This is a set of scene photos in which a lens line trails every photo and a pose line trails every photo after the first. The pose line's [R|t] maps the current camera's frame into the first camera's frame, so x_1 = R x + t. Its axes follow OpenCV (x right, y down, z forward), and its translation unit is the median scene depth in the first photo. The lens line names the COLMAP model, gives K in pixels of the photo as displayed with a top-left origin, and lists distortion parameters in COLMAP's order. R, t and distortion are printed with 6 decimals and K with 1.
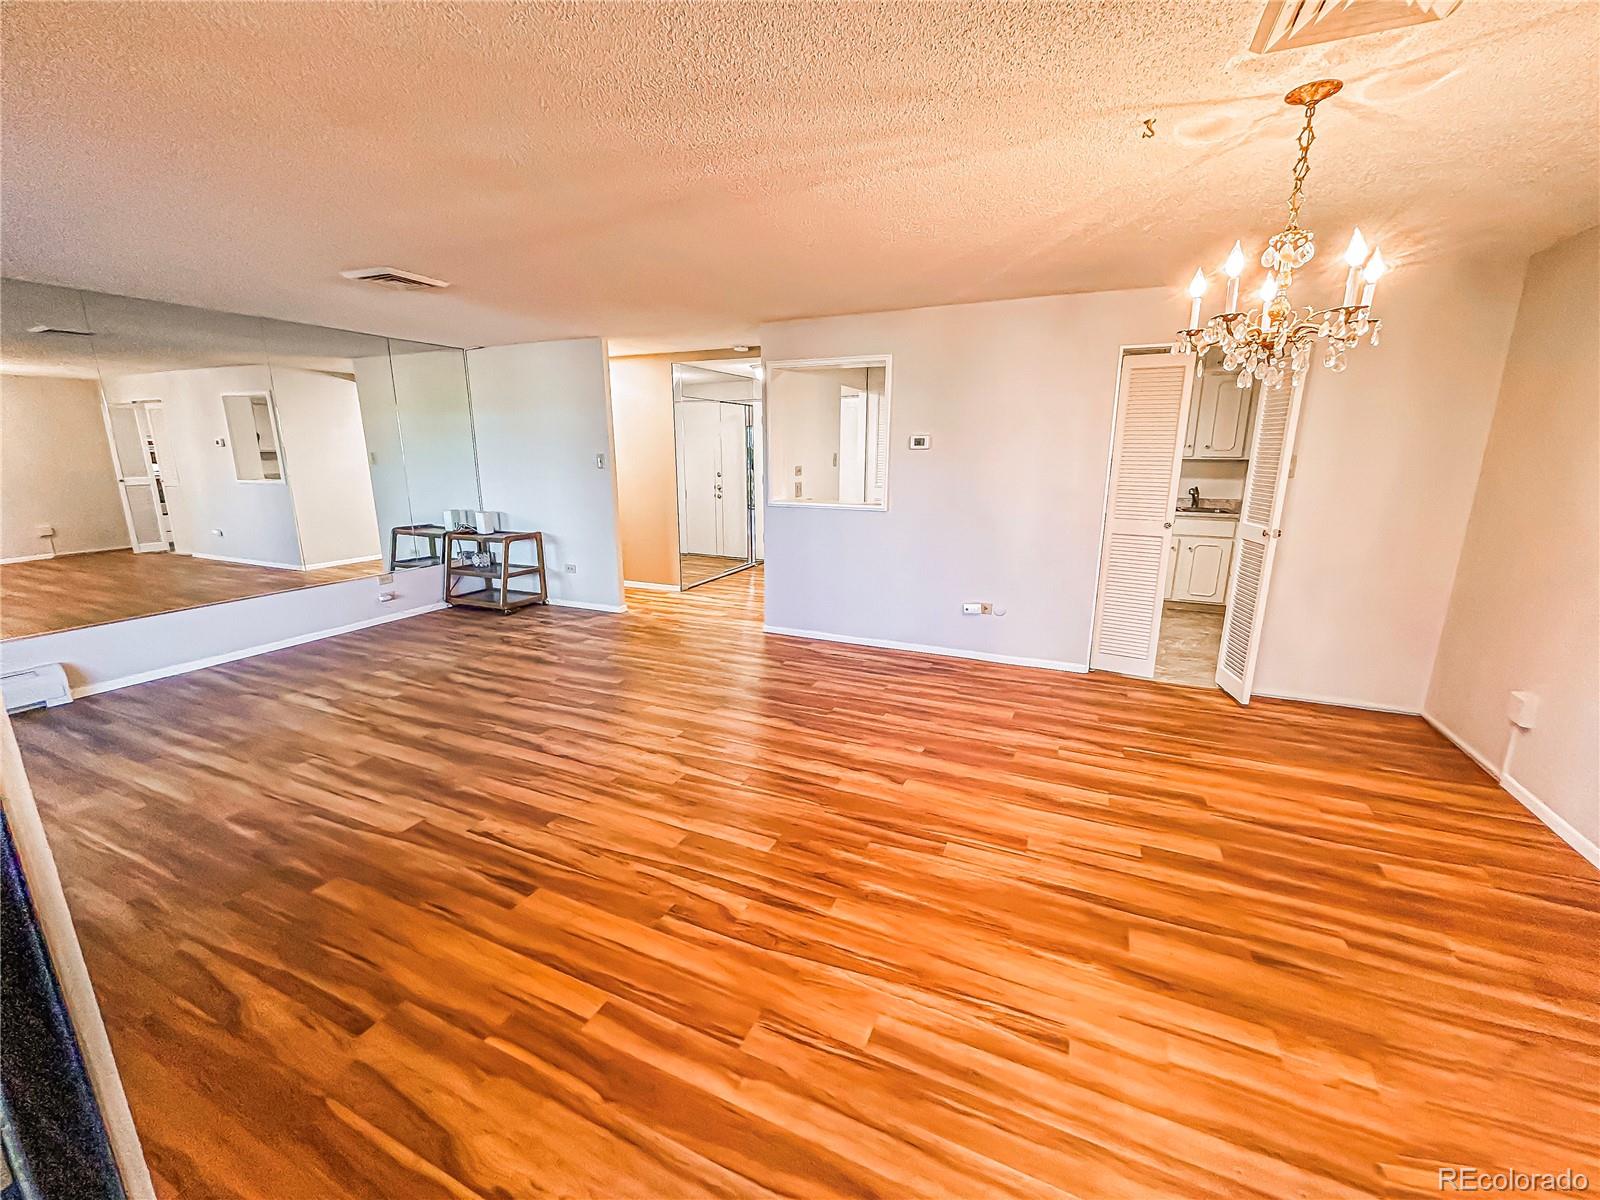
lens RADIAL K [[640.8, 0, 796.5], [0, 640.8, 590.3], [0, 0, 1]] dist [0.000191, 0.000426]
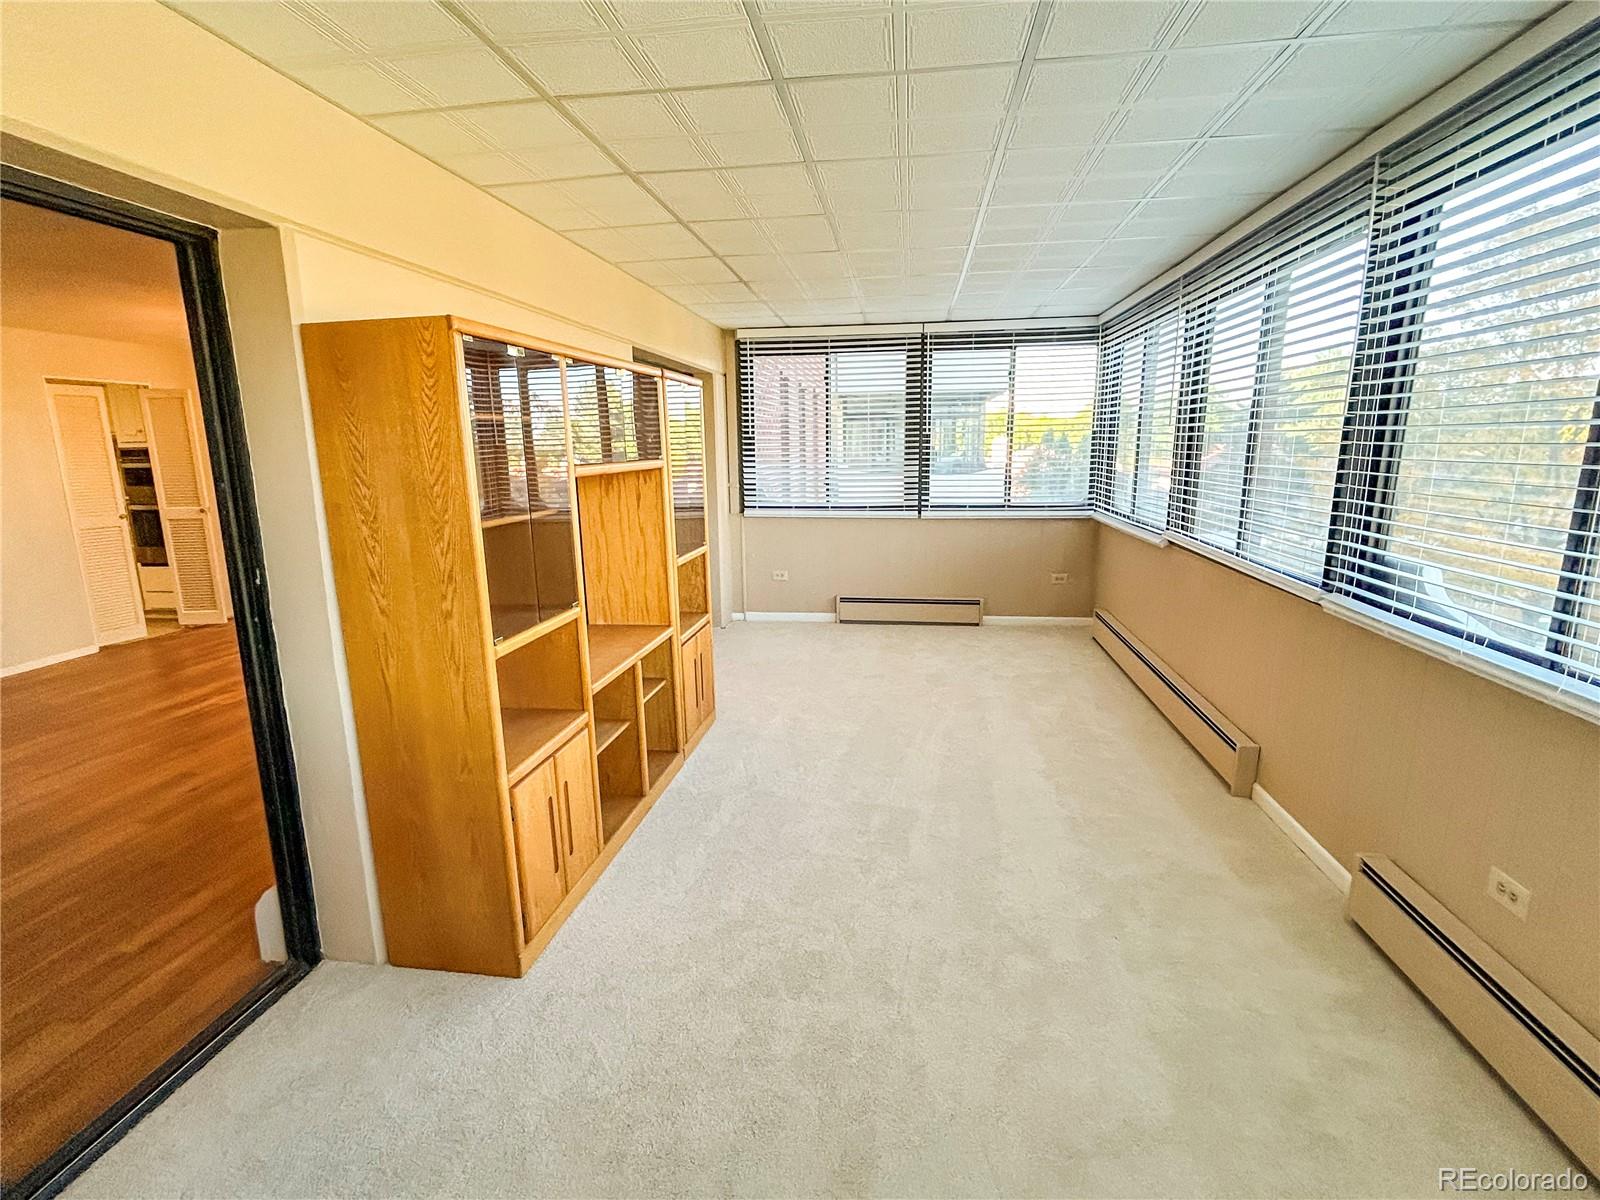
lens RADIAL K [[781.3, 0, 802.4], [0, 781.3, 591.9], [0, 0, 1]] dist [-0.000193, -0.000339]
pose [[-0.287202, -0.177047, 0.941366, -1.573331], [0.224970, 0.942812, 0.245956, -0.043460], [-0.931077, 0.282418, -0.230947, 0.147871]]
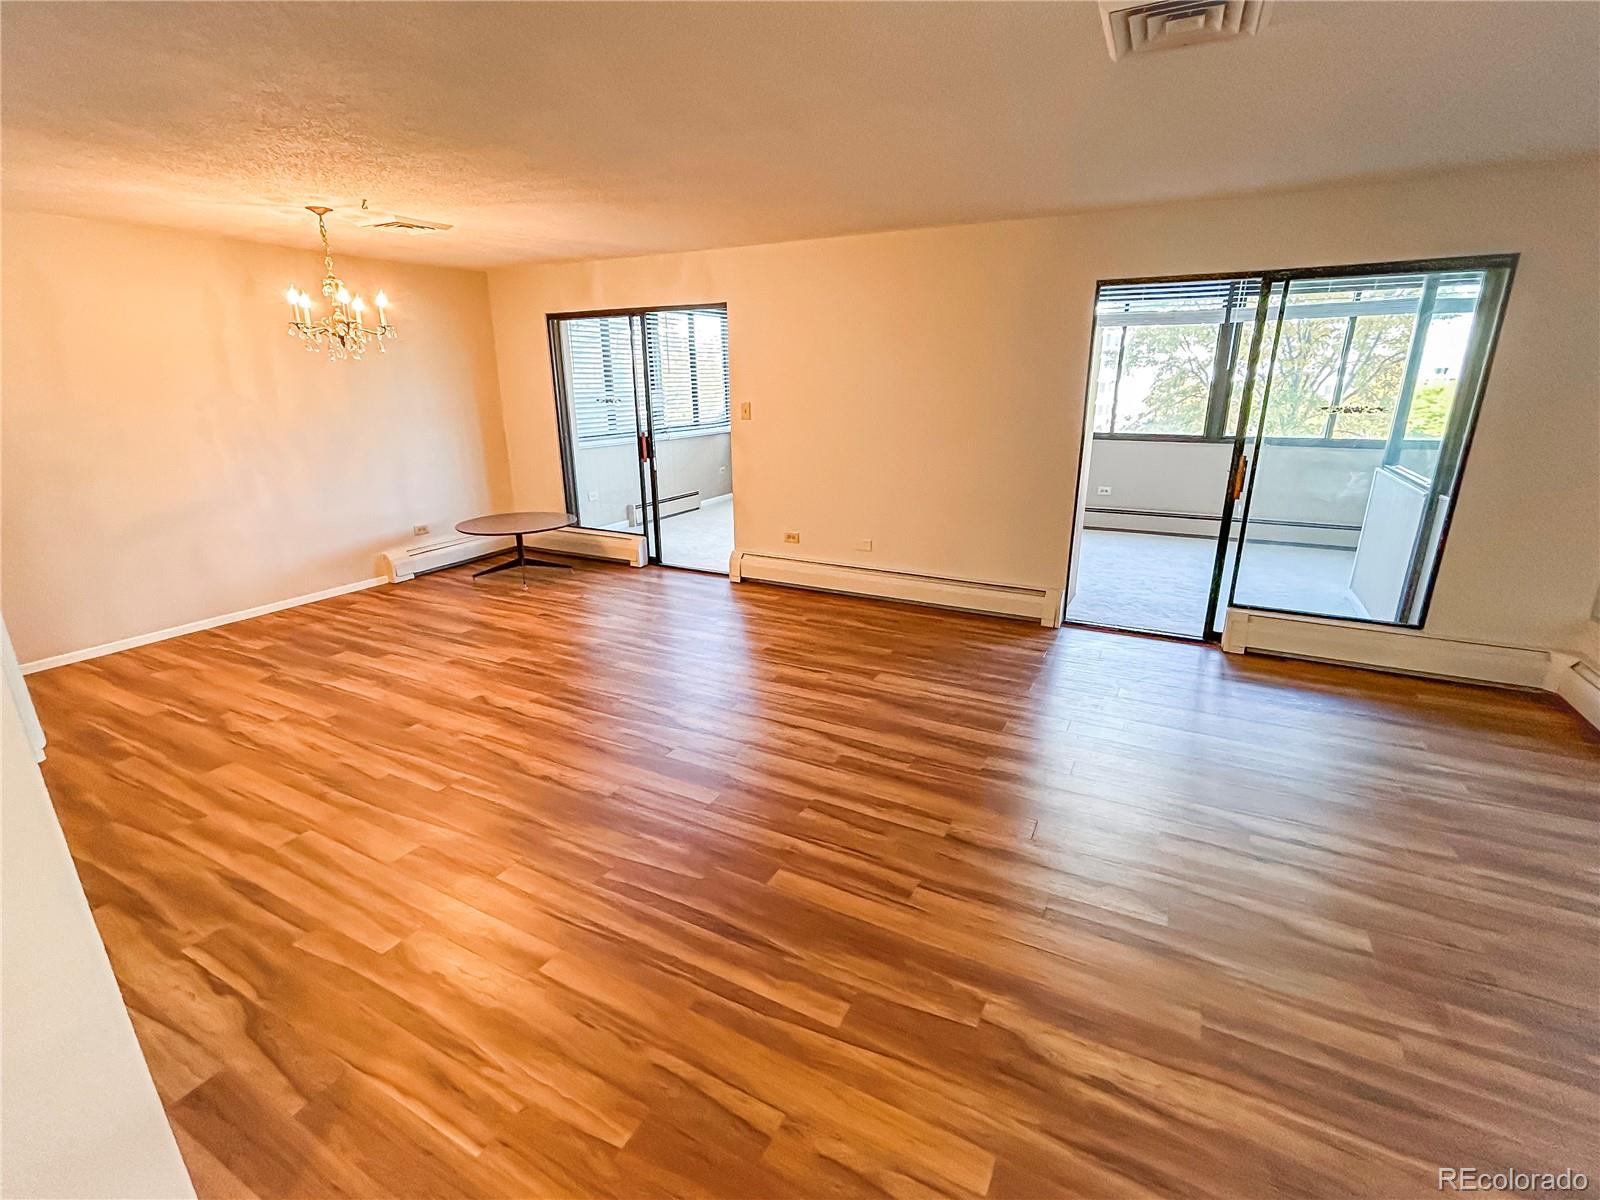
lens RADIAL K [[726.8, 0, 800.0], [0, 726.8, 600.0], [0, 0, 1]] dist [0.002187, -0.000001]
pose [[-0.998333, -0.011309, 0.056598, -0.407530], [0.018502, 0.866157, 0.499430, -0.413713], [-0.054670, 0.499645, -0.864504, 1.740608]]
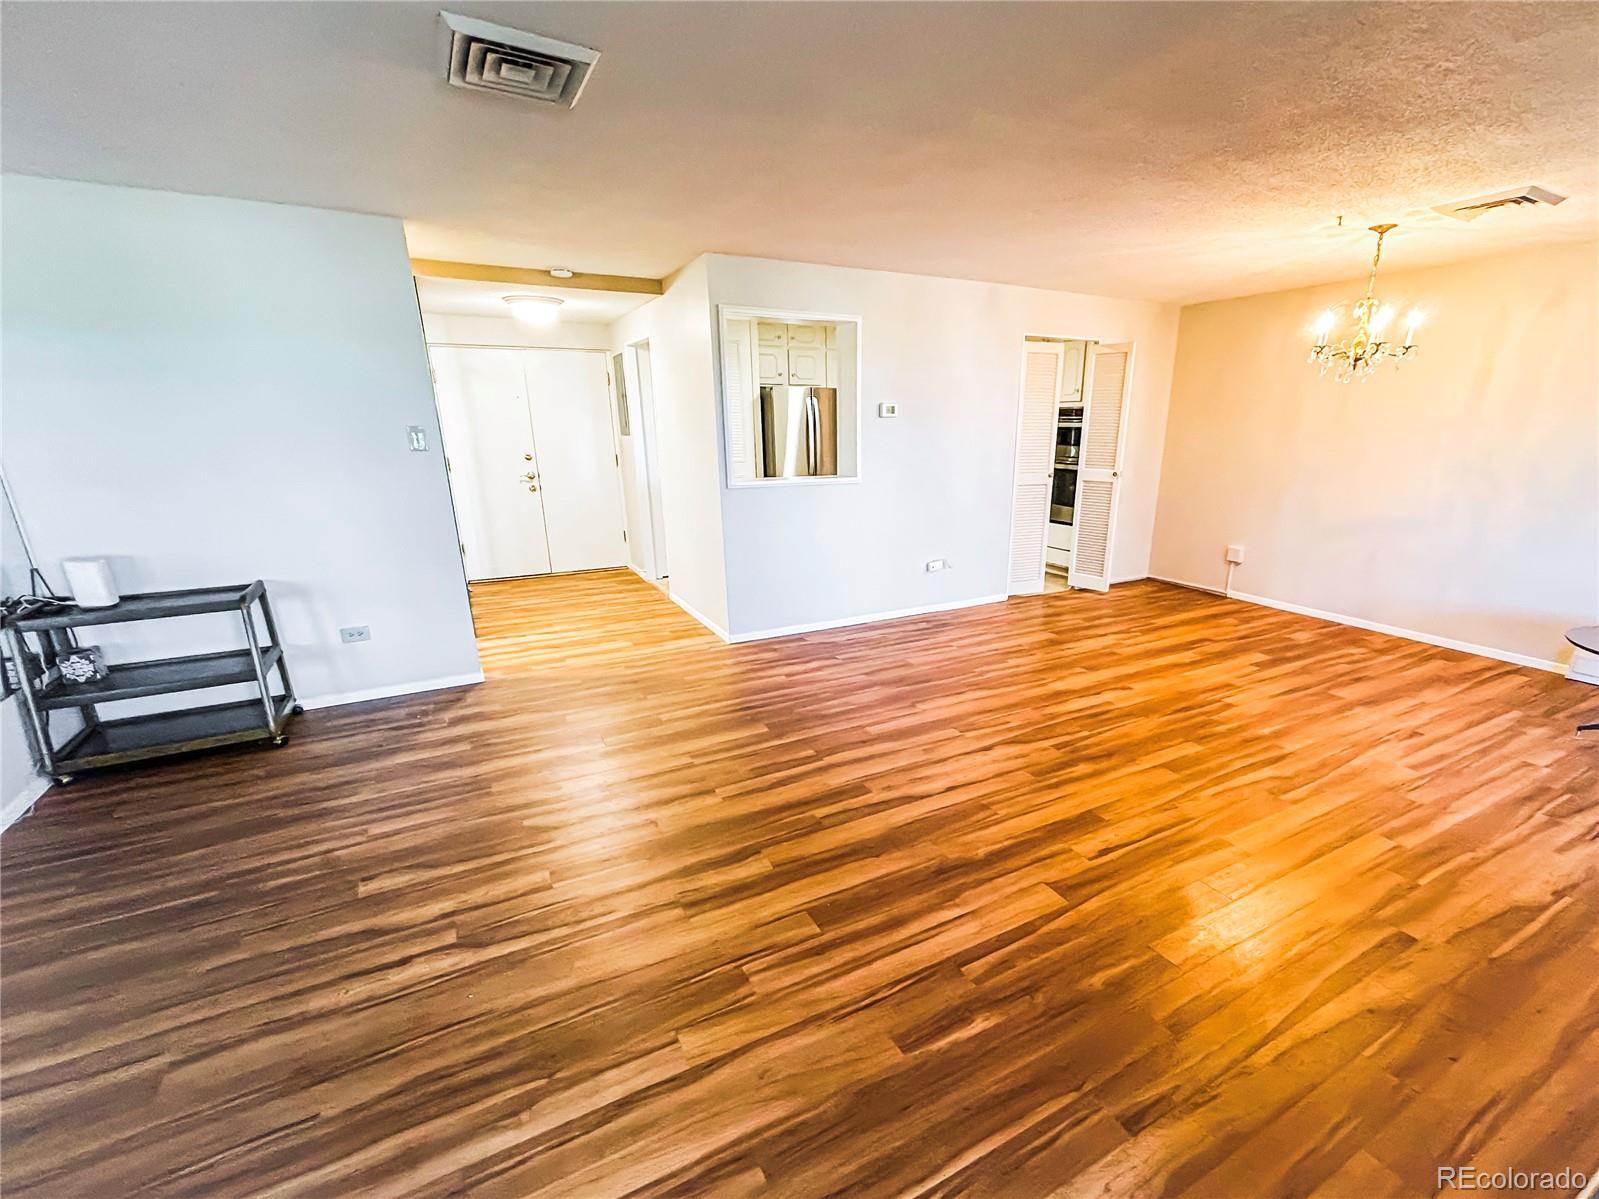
lens RADIAL K [[708.1, 0, 848.2], [0, 708.1, 647.5], [0, 0, 1]] dist [-0.002916, -0.000372]
pose [[0.597124, -0.247492, 0.763014, -1.053996], [0.176862, 0.968425, 0.175710, -0.102755], [-0.782408, 0.030028, 0.622041, 0.497036]]
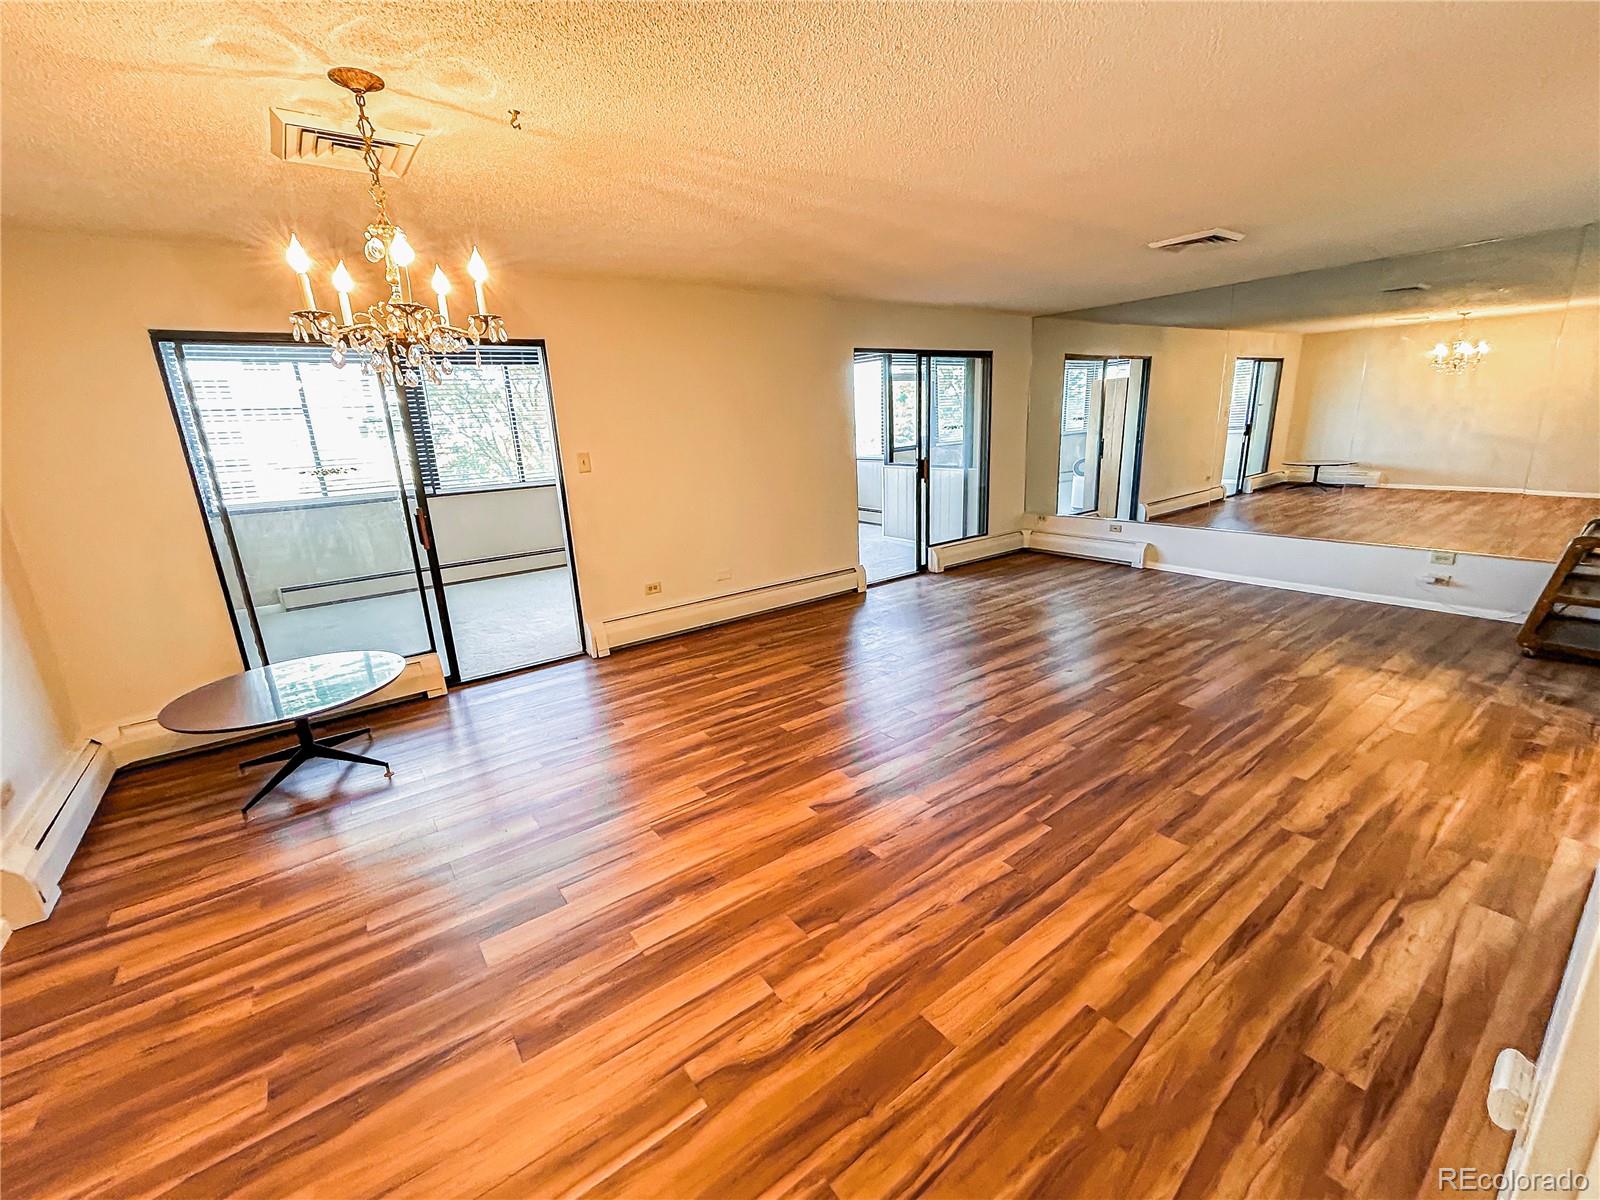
lens RADIAL K [[668.7, 0, 800.0], [0, 668.7, 600.0], [0, 0, 1]] dist [-0.001467, 0.000120]
pose [[-0.482264, 0.251079, -0.839274, 0.767092], [-0.146277, 0.921516, 0.359737, -0.255747], [0.863727, 0.296255, -0.407686, 1.116801]]
